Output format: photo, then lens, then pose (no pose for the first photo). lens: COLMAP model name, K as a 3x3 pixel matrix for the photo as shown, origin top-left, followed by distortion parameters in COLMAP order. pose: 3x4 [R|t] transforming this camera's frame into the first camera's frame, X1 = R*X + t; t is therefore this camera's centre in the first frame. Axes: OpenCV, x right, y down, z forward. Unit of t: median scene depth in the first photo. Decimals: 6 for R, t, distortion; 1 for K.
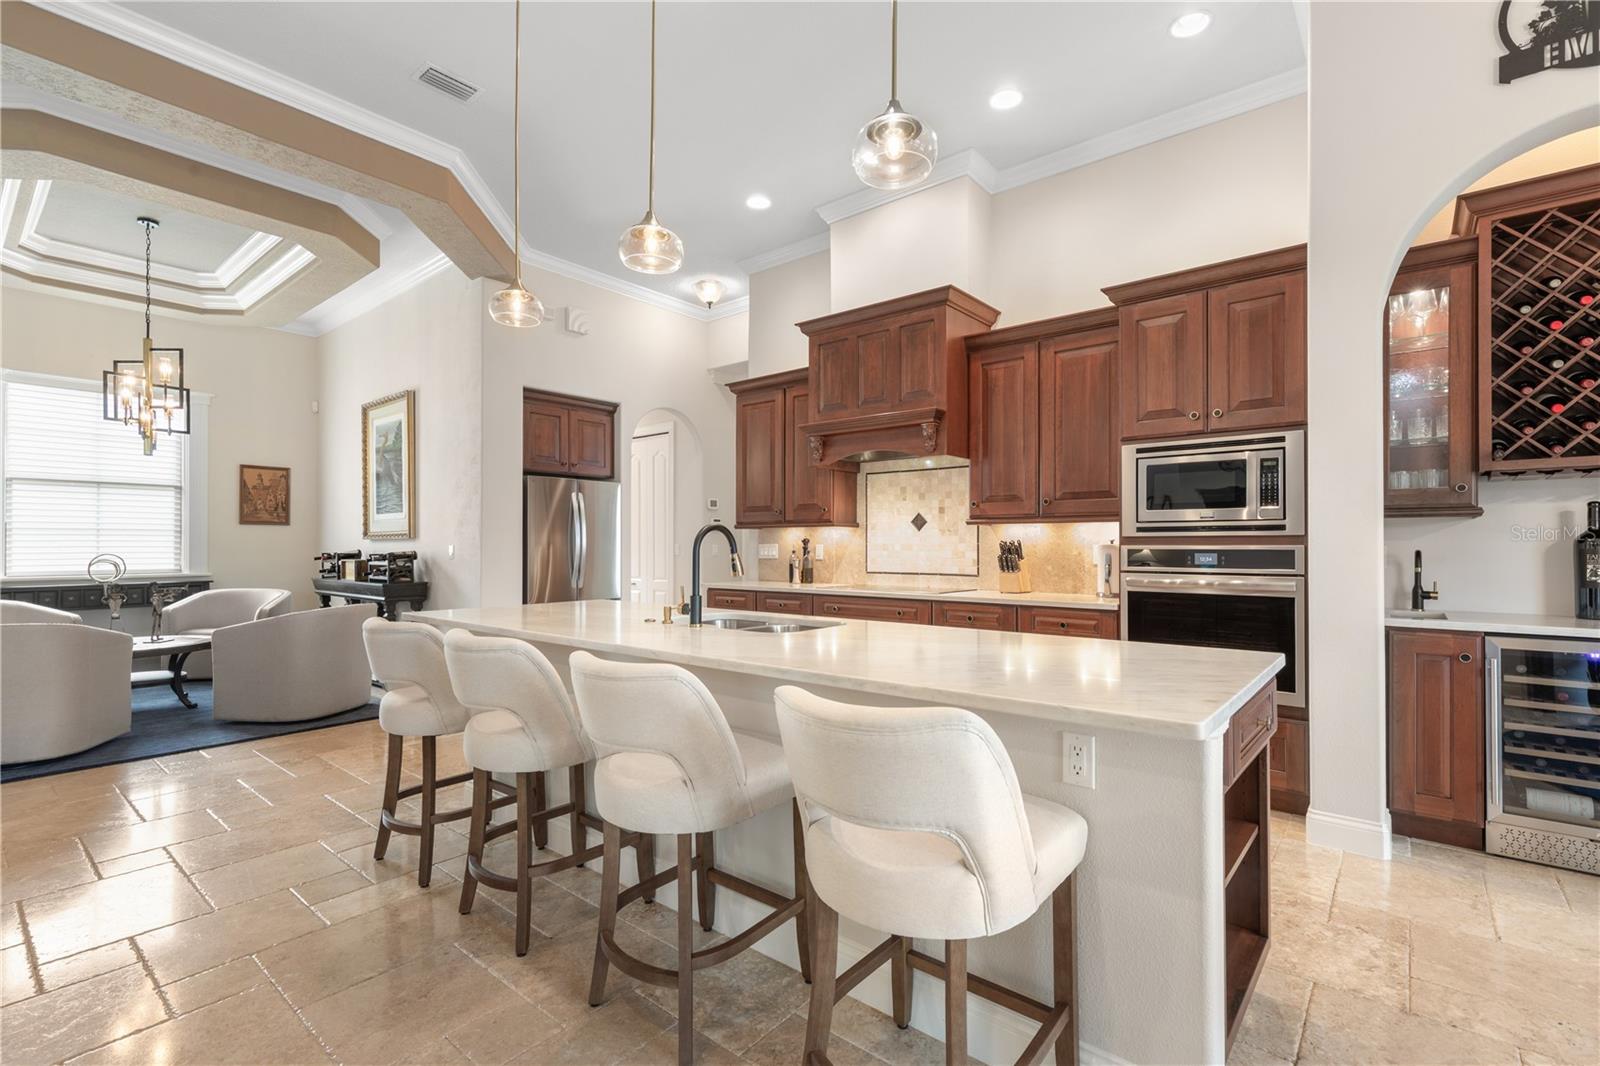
lens RADIAL K [[727.1, 0, 795.2], [0, 727.1, 540.9], [0, 0, 1]] dist [0.007752, -0.001052]
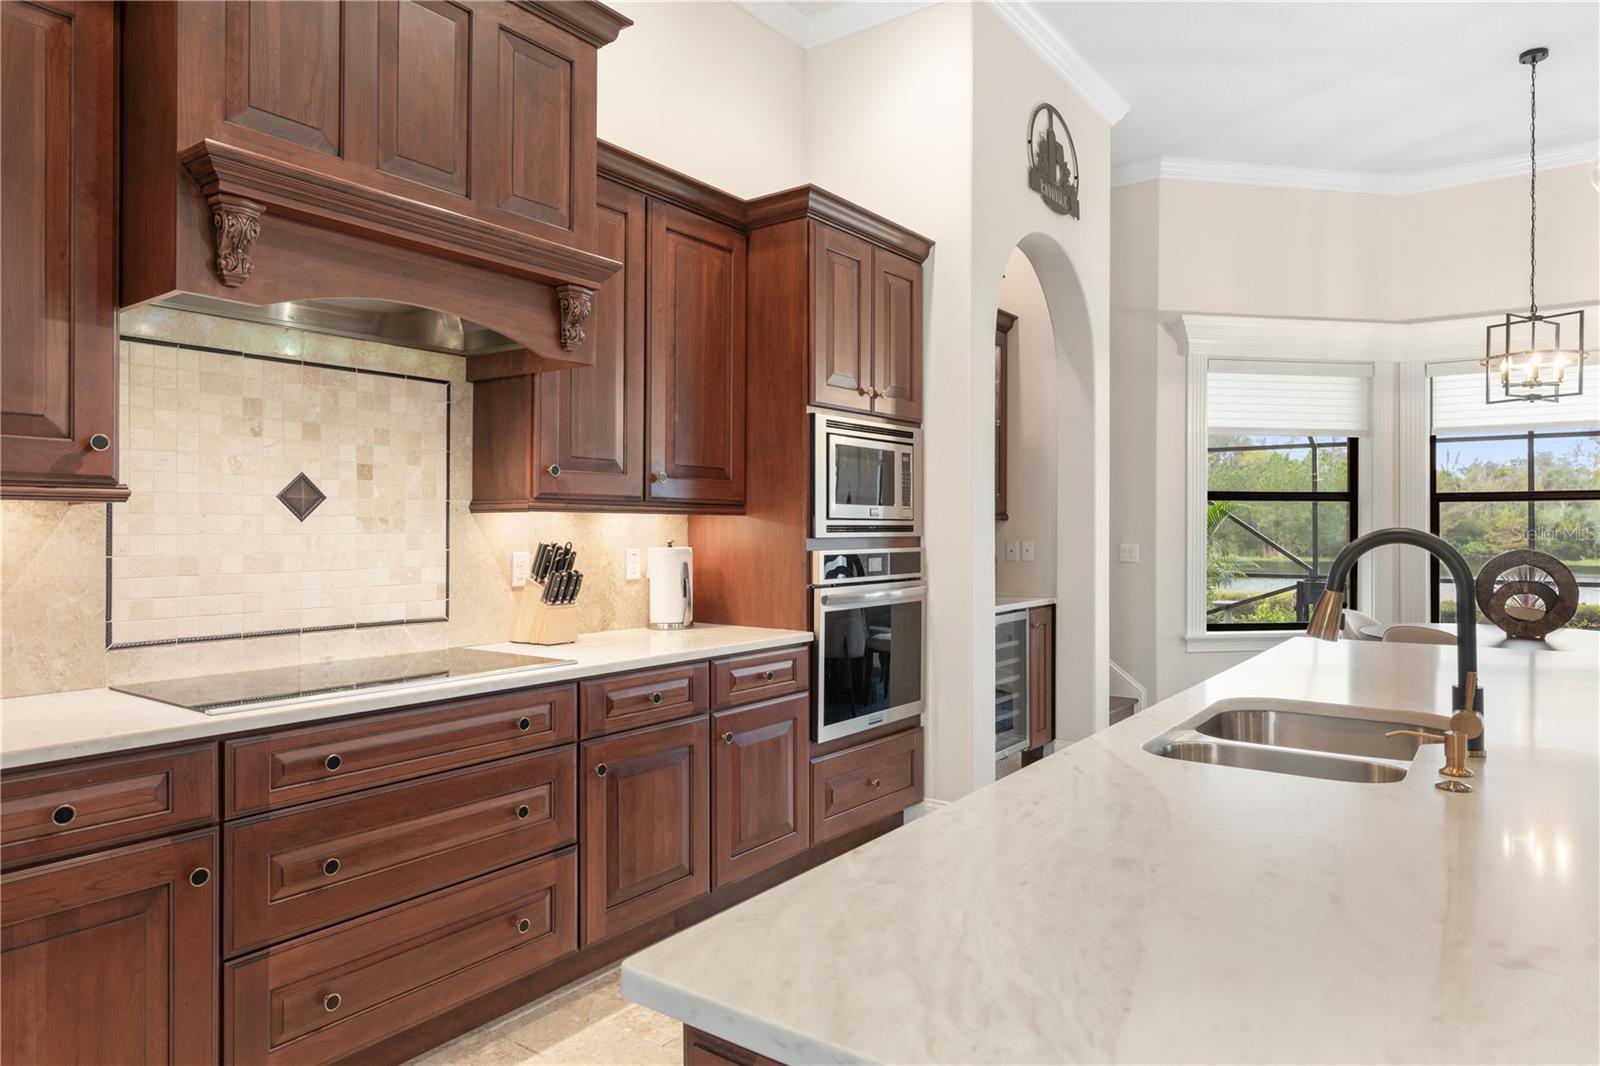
lens RADIAL K [[970.1, 0, 802.8], [0, 970.1, 524.8], [0, 0, 1]] dist [0.007120, -0.004505]
pose [[-0.063175, 0.001944, 0.998001, -0.429214], [-0.006776, 0.999974, -0.002377, -0.013764], [-0.997979, -0.006912, -0.063160, 0.899986]]
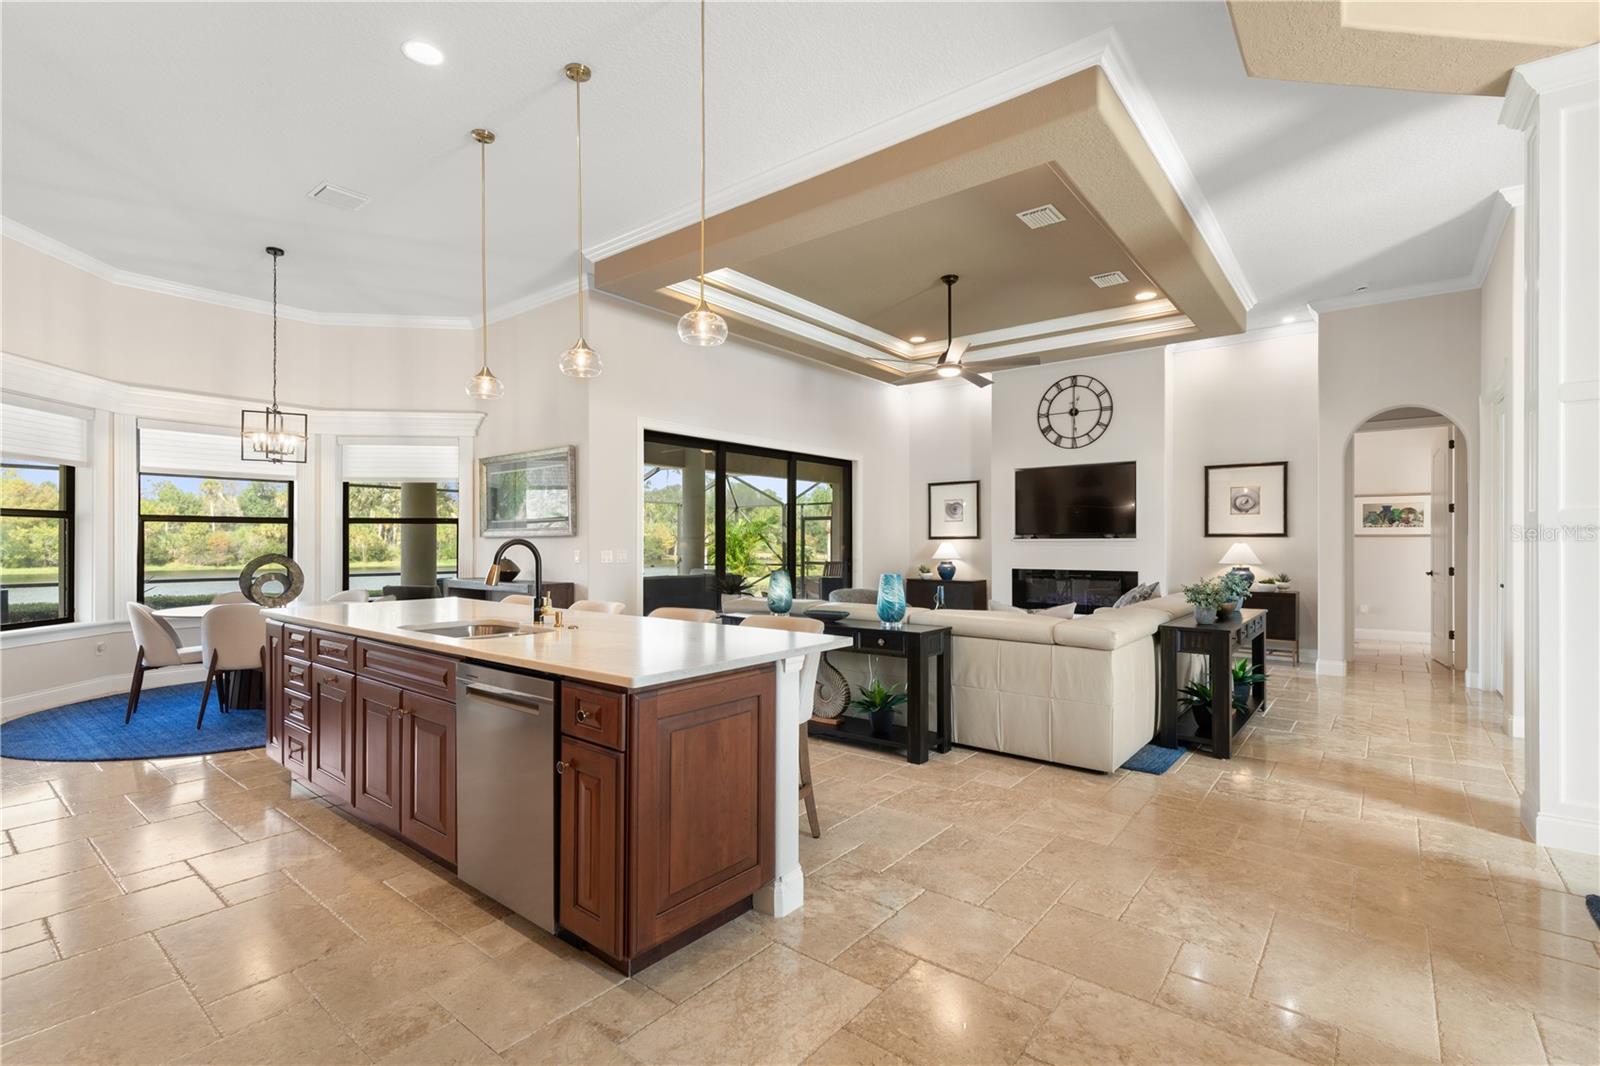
lens RADIAL K [[727.1, 0, 800.4], [0, 727.1, 542.5], [0, 0, 1]] dist [0.007752, -0.001052]
pose [[-0.999966, -0.000607, -0.008182, -0.346270], [-0.000556, 0.999981, -0.006171, -0.005978], [0.008186, -0.006166, -0.999947, 1.357373]]
